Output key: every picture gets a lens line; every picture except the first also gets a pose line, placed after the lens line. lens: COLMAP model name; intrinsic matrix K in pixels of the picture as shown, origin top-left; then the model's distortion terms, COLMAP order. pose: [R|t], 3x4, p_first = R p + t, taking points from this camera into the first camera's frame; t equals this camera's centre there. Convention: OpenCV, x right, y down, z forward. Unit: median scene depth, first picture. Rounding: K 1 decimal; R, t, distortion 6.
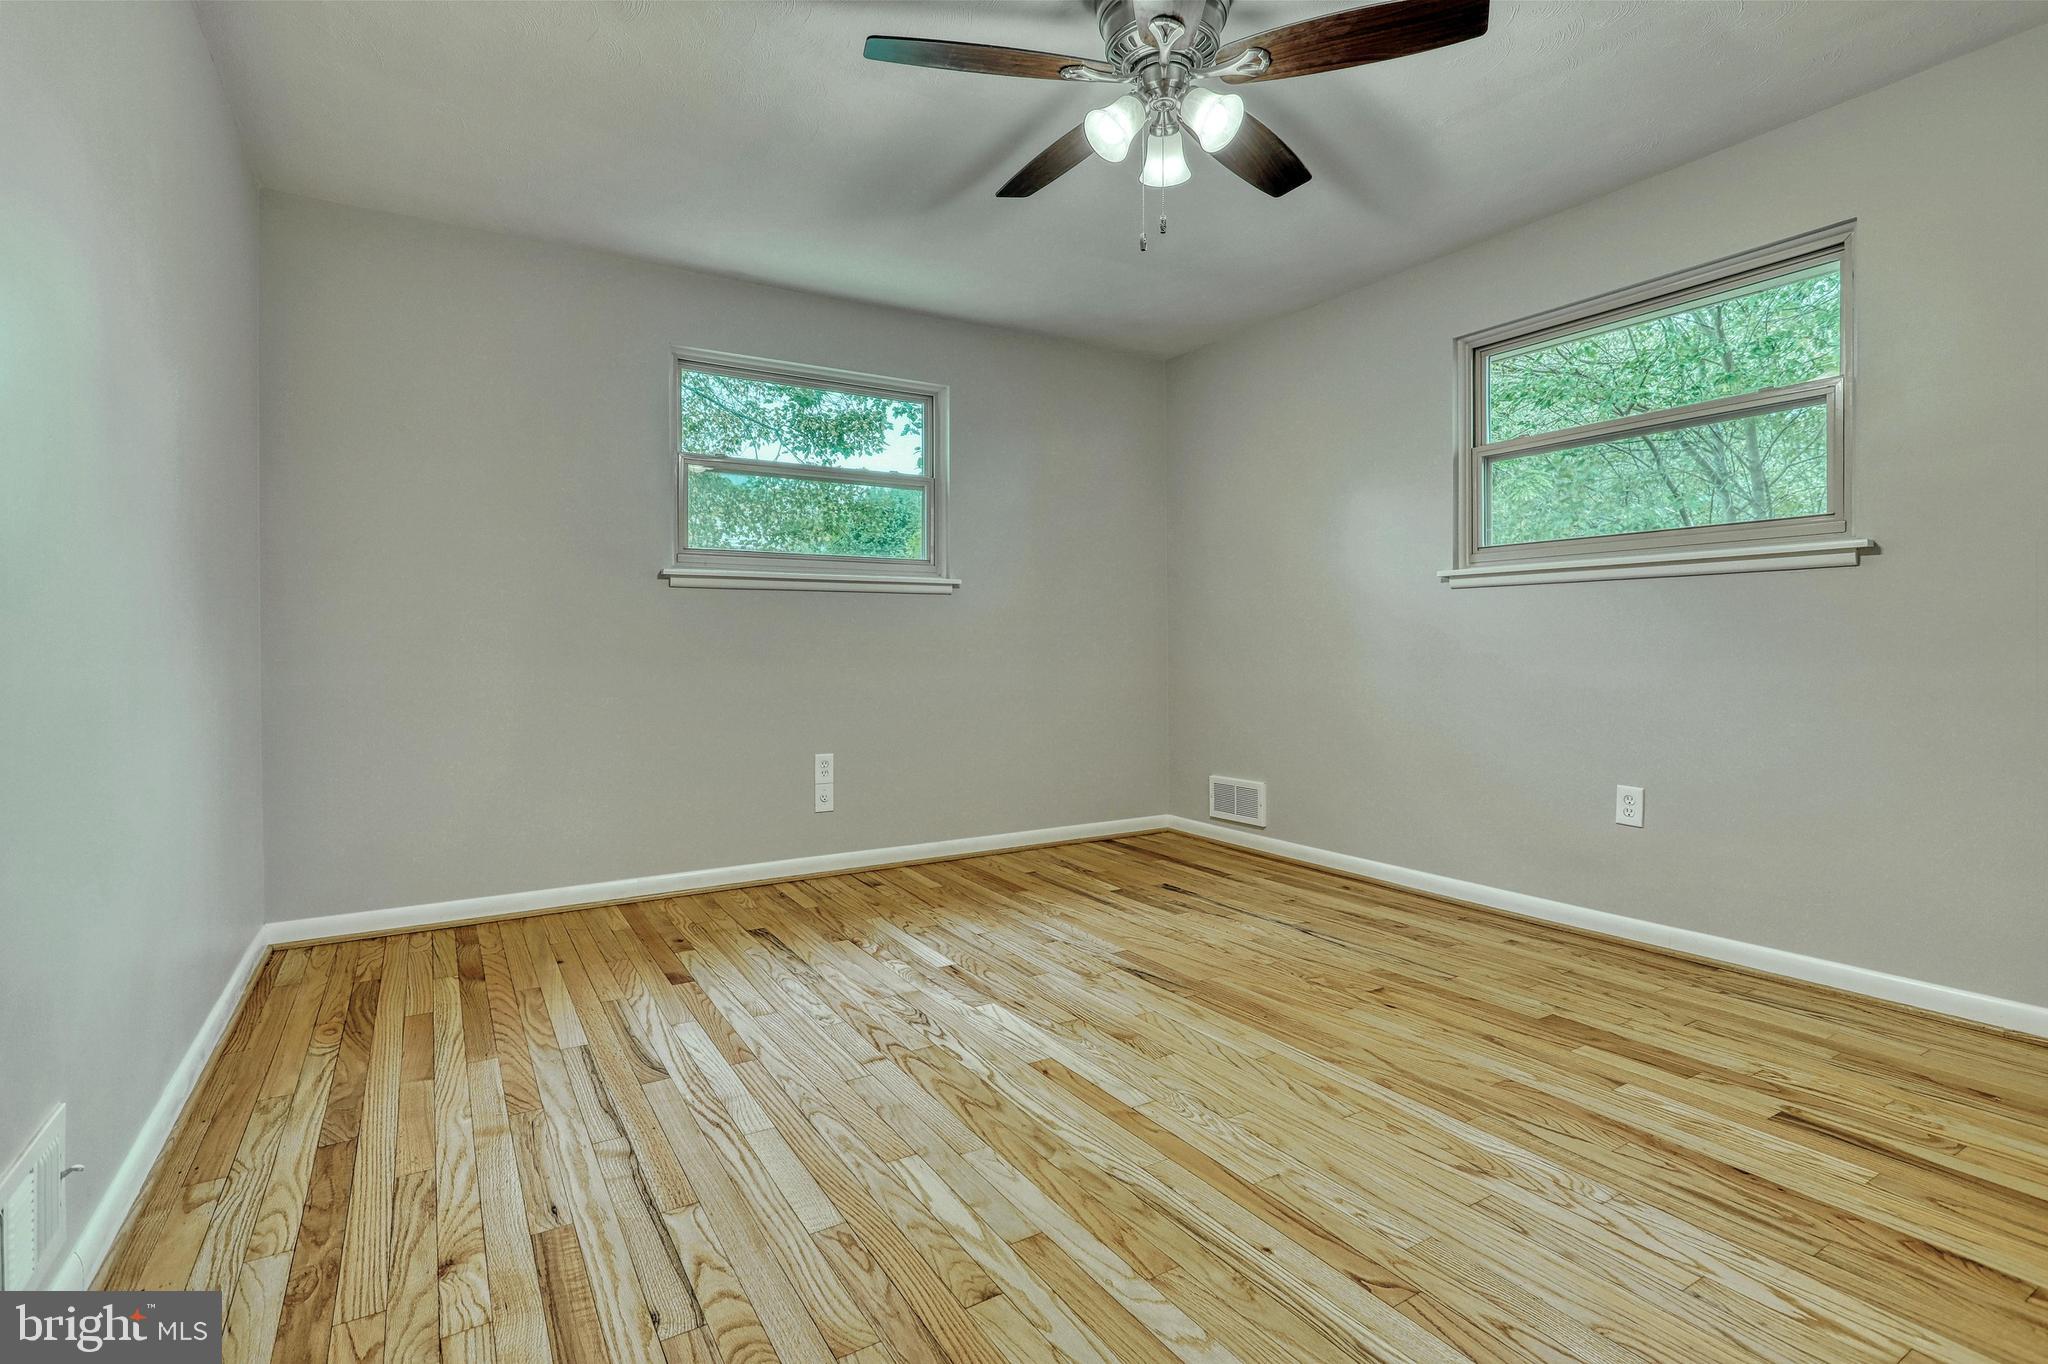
lens RADIAL K [[948.2, 0, 1024.0], [0, 948.2, 682.0], [0, 0, 1]] dist [0.001106, 0.000349]
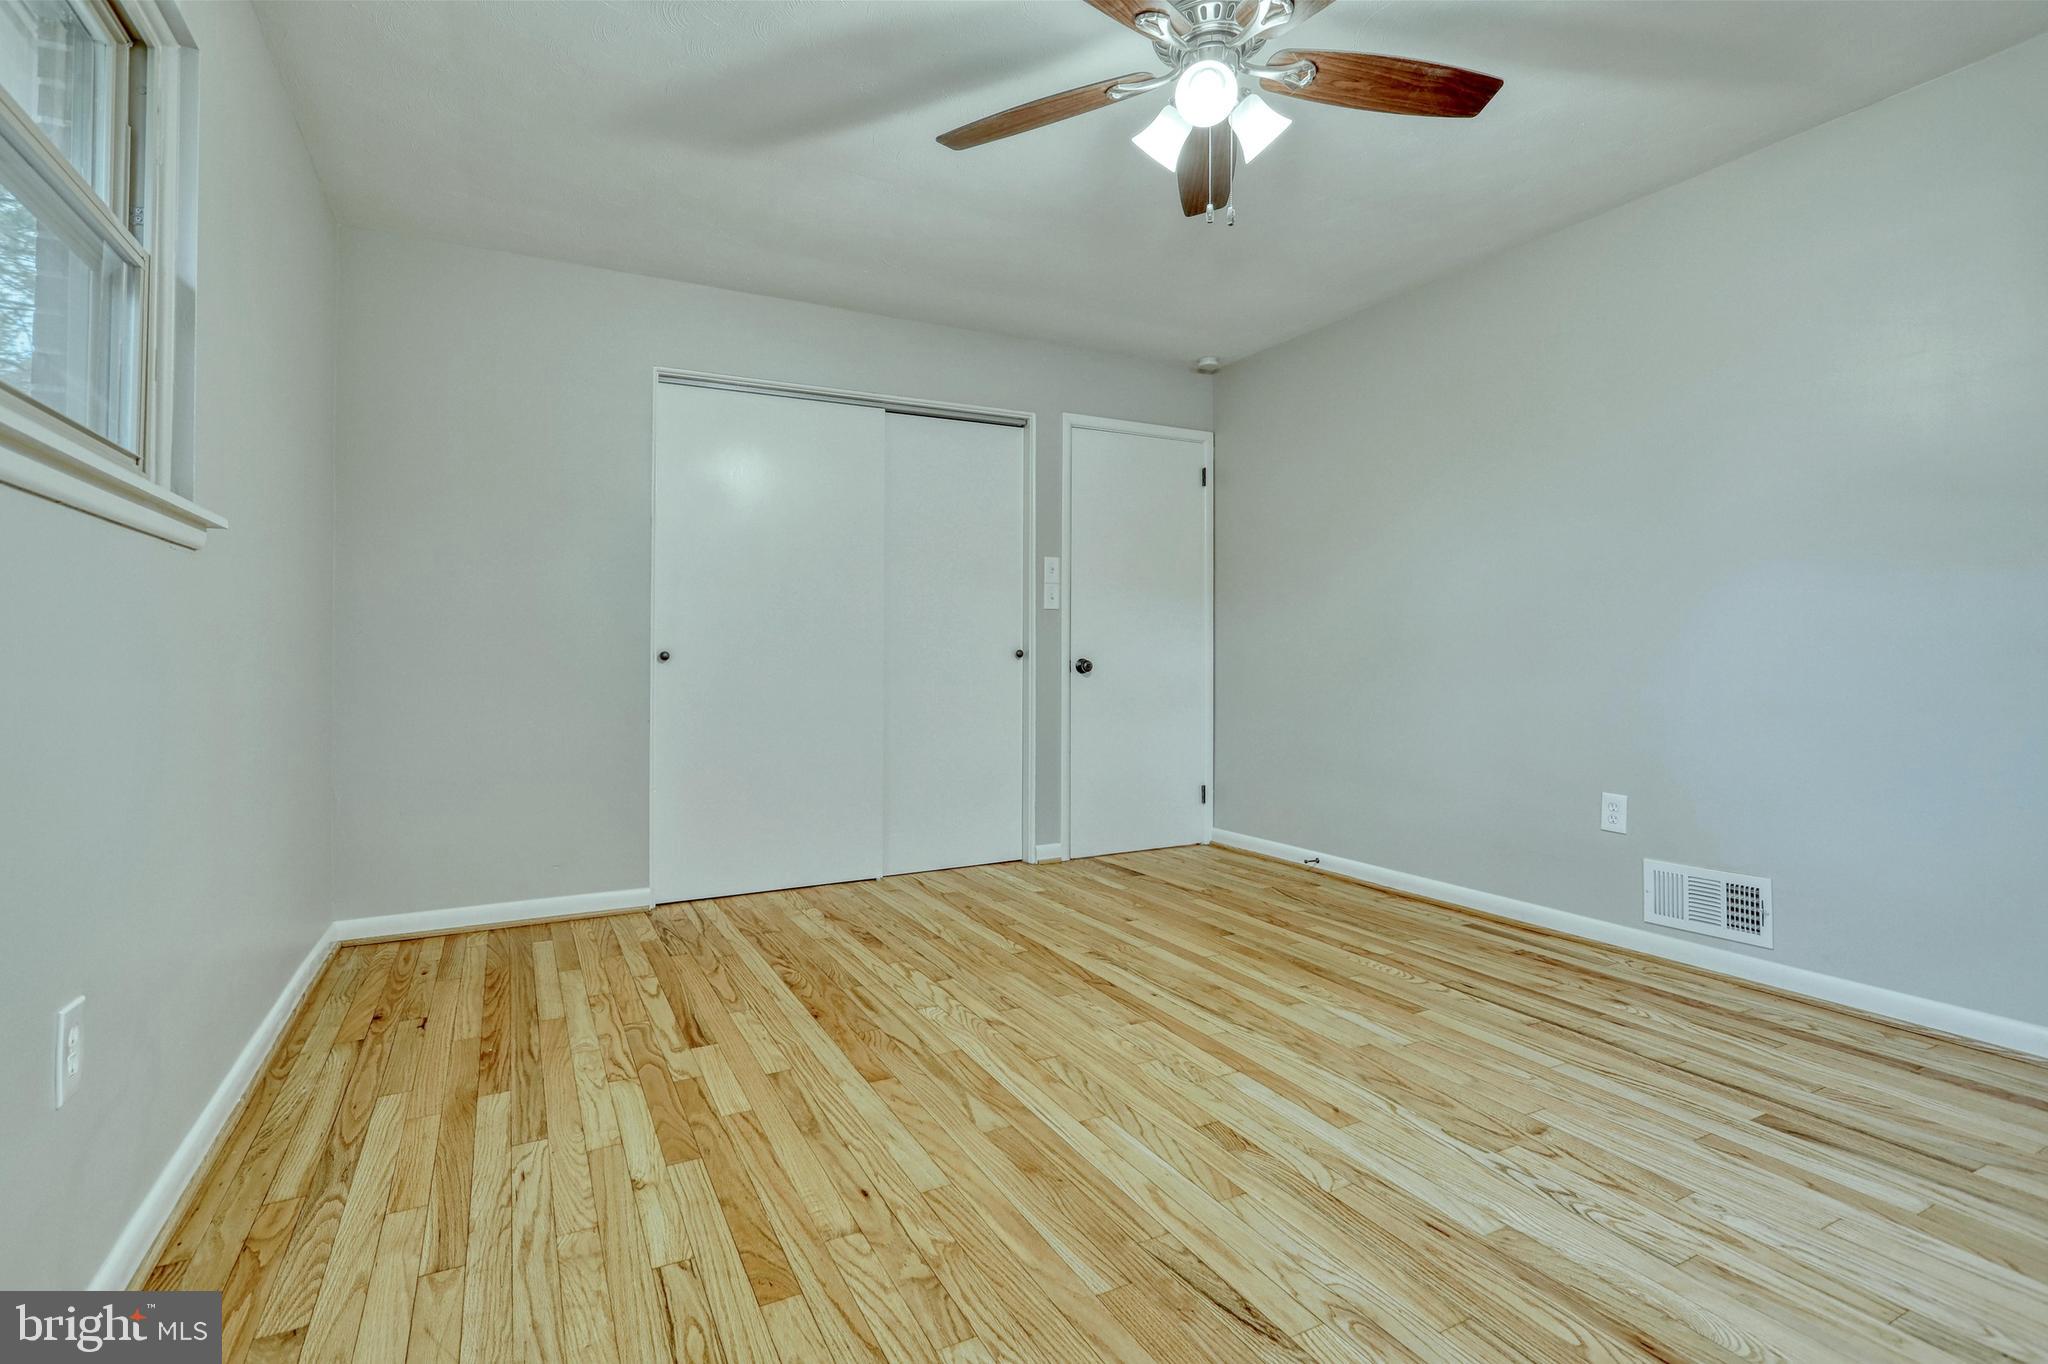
lens RADIAL K [[948.2, 0, 1024.0], [0, 948.2, 682.0], [0, 0, 1]] dist [0.001106, 0.000349]
pose [[-0.997742, 0.008550, 0.066613, 0.279866], [0.012833, 0.997859, 0.064138, -0.078692], [-0.065922, 0.064848, -0.995715, 2.040413]]
